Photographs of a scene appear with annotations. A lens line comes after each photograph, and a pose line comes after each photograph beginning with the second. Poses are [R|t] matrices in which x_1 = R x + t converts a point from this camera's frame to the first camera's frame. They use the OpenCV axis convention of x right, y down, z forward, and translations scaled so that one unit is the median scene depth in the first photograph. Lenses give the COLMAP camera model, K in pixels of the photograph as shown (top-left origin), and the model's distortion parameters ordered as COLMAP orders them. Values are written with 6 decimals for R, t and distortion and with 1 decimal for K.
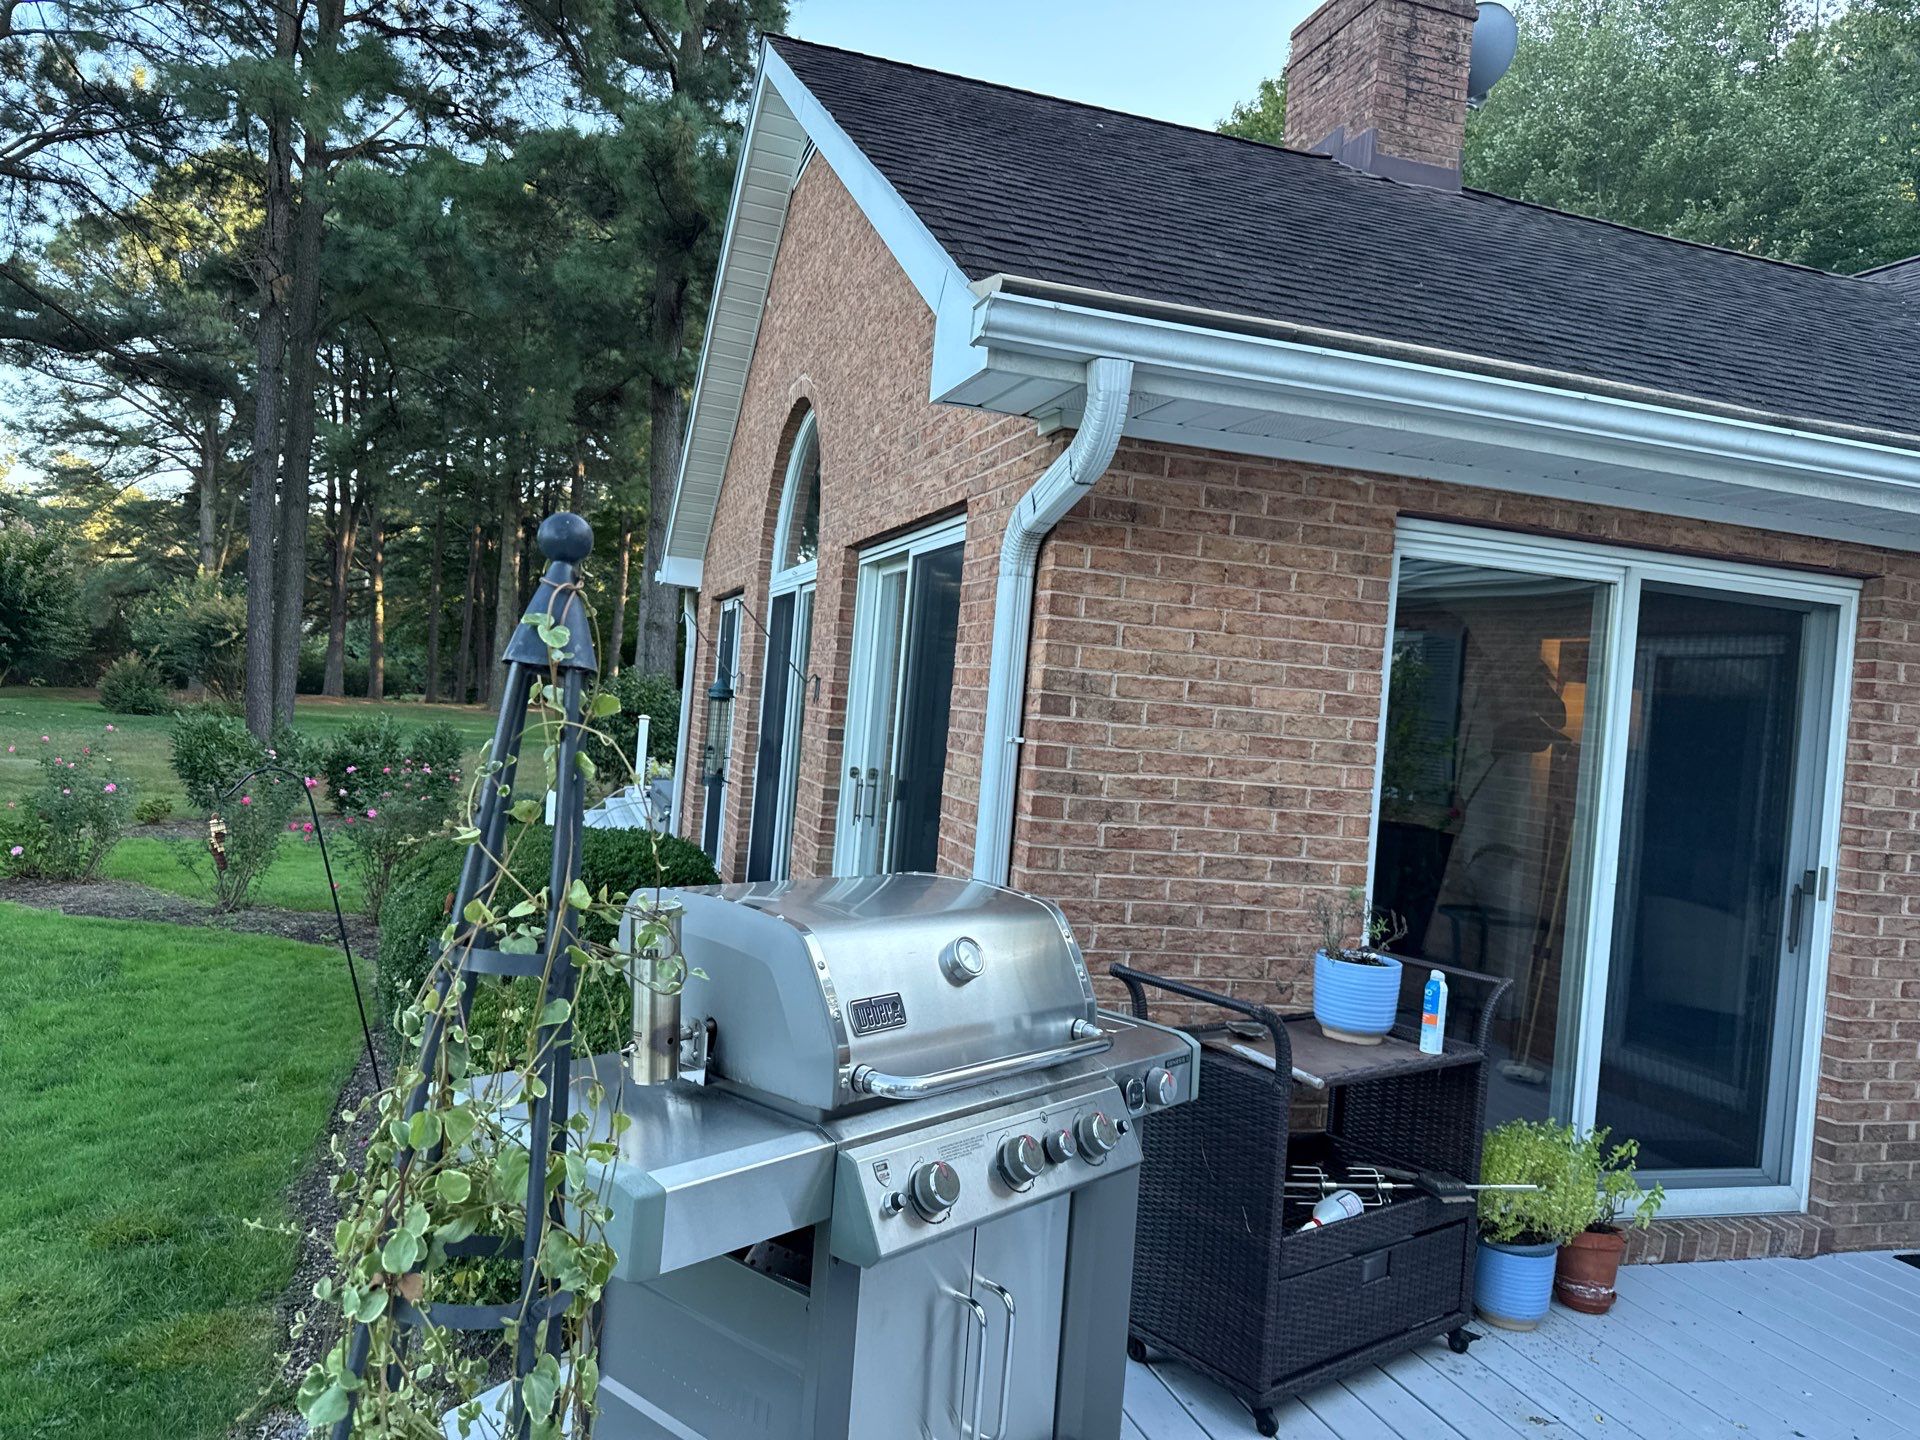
lens RADIAL K [[1322.6, 0, 908.2], [0, 1322.6, 688.1], [0, 0, 1]] dist [0.045155, -0.075694]
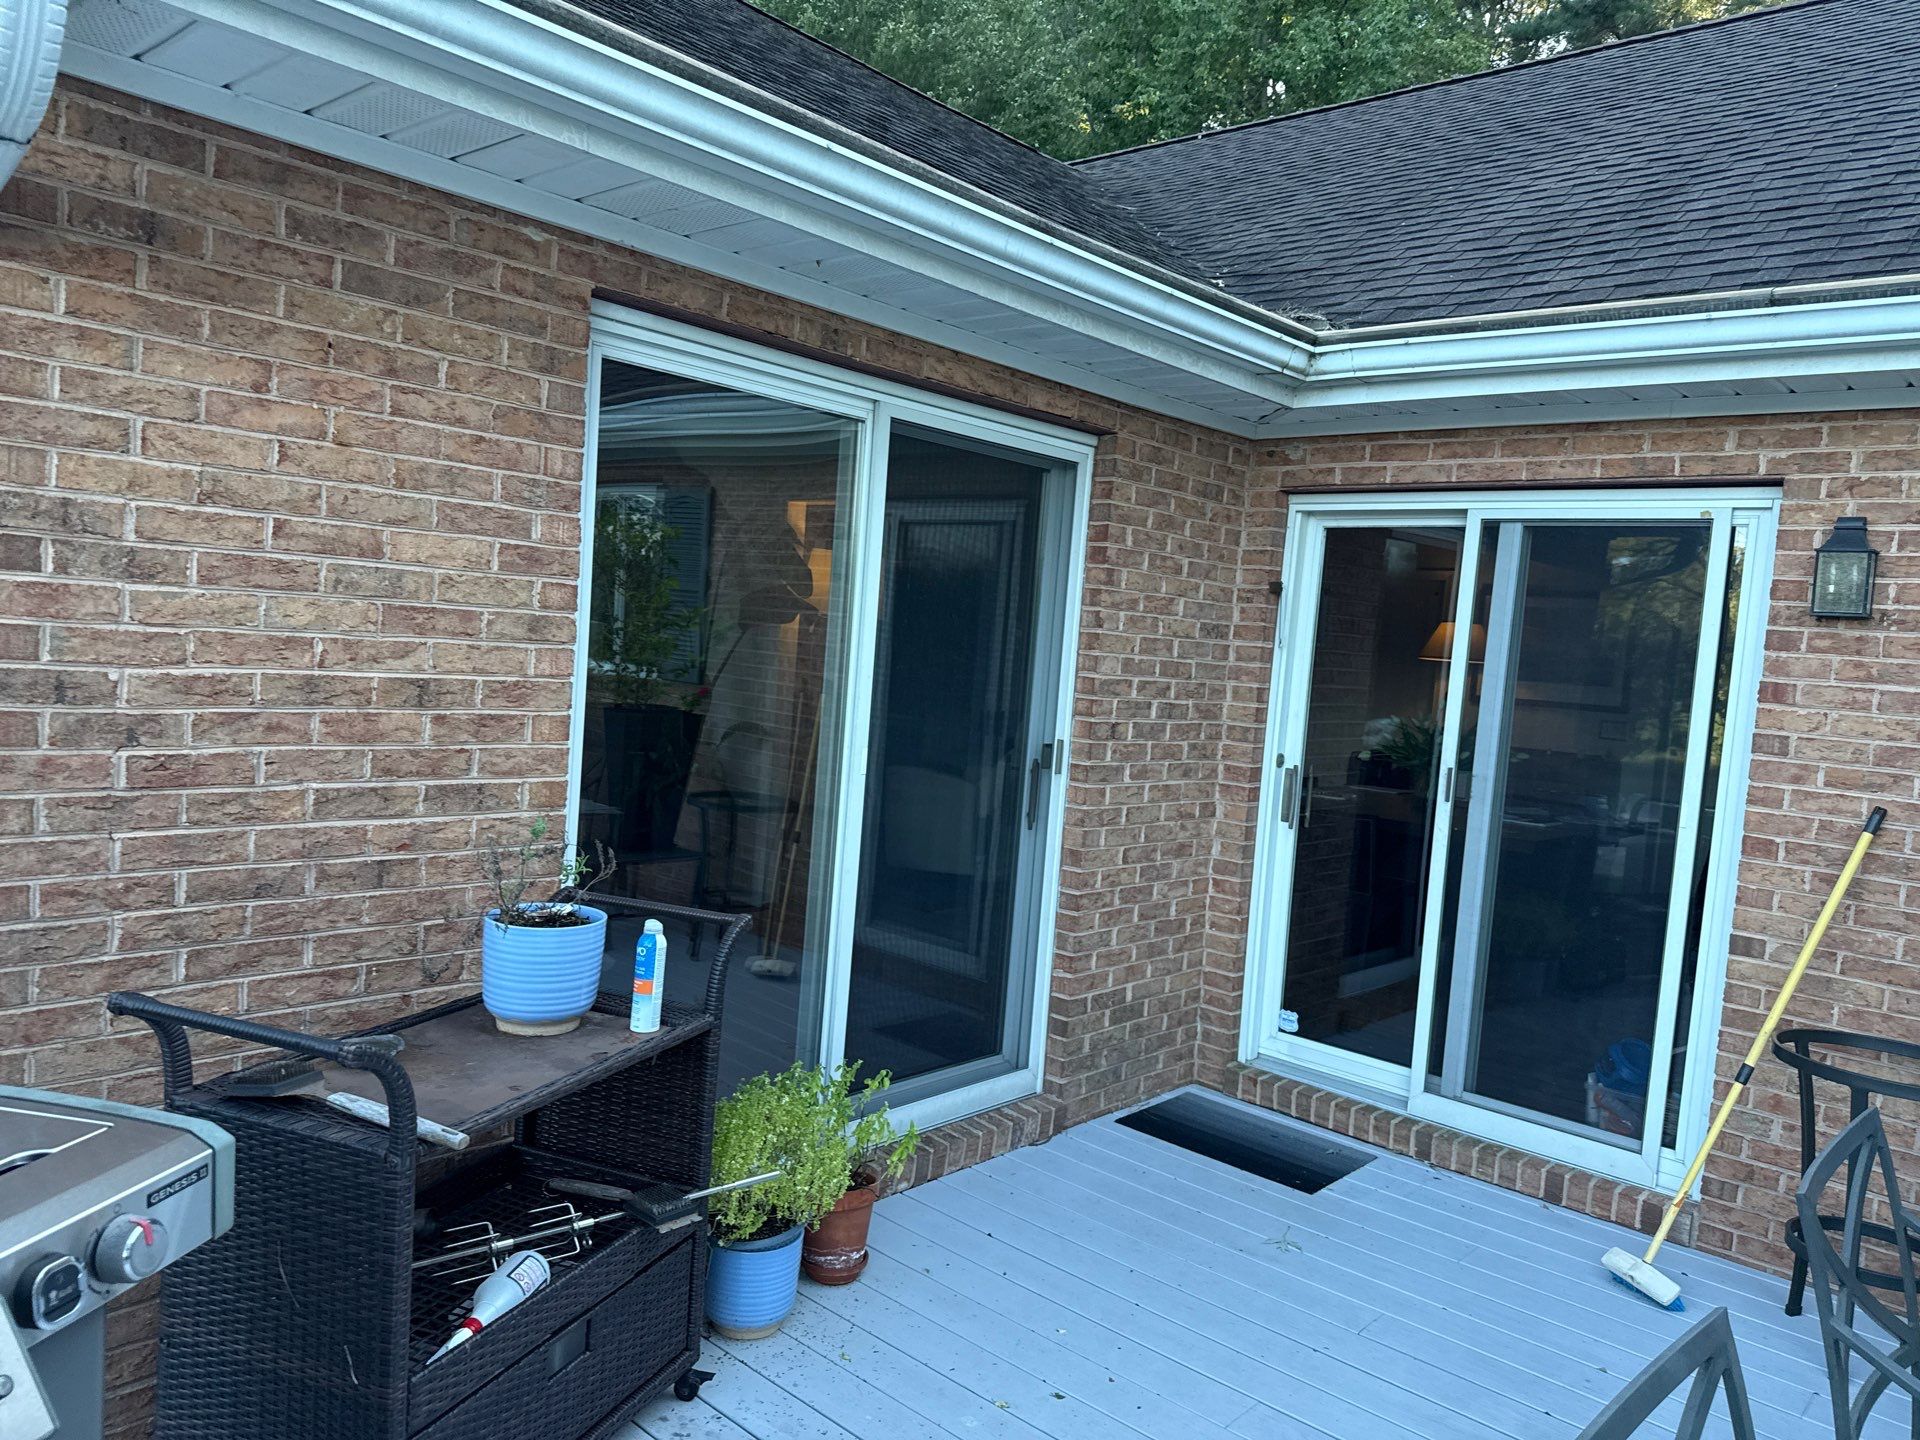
lens RADIAL K [[1377.1, 0, 1000.3], [0, 1377.1, 728.4], [0, 0, 1]] dist [0.066806, -0.101682]
pose [[0.831624, -0.056397, 0.552468, 0.124626], [-0.010104, 0.993129, 0.116589, 0.013322], [-0.555247, -0.102540, 0.825340, 0.240587]]
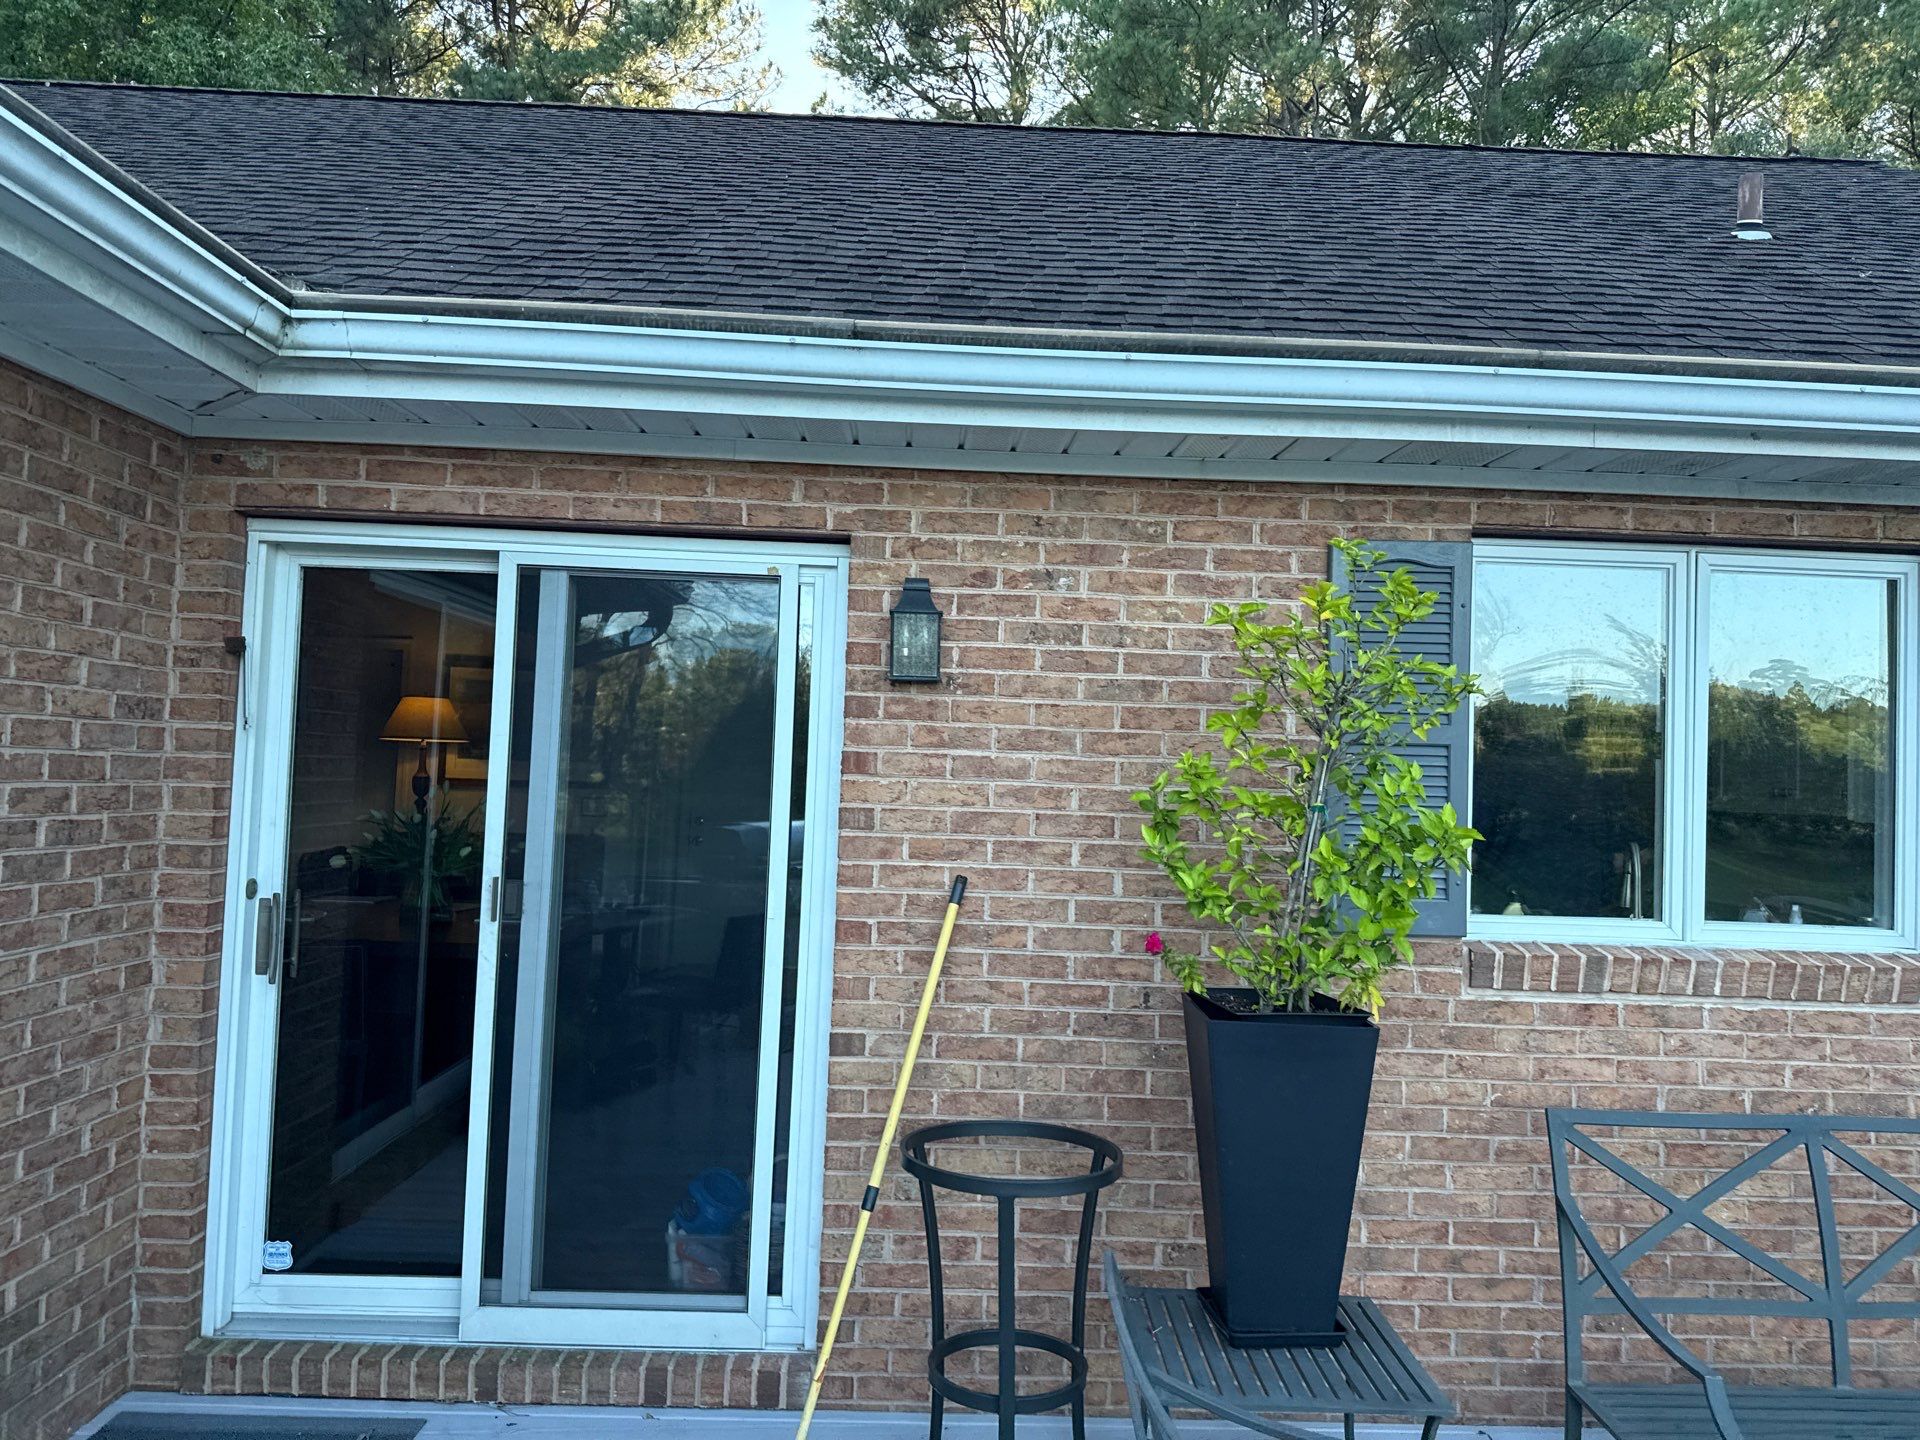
lens RADIAL K [[1375.5, 0, 1002.3], [0, 1375.5, 719.9], [0, 0, 1]] dist [0.033098, -0.033749]
pose [[0.225349, -0.037309, 0.973564, 0.284716], [-0.021493, 0.998833, 0.043252, 0.029952], [-0.974041, -0.030672, 0.224284, 0.483666]]
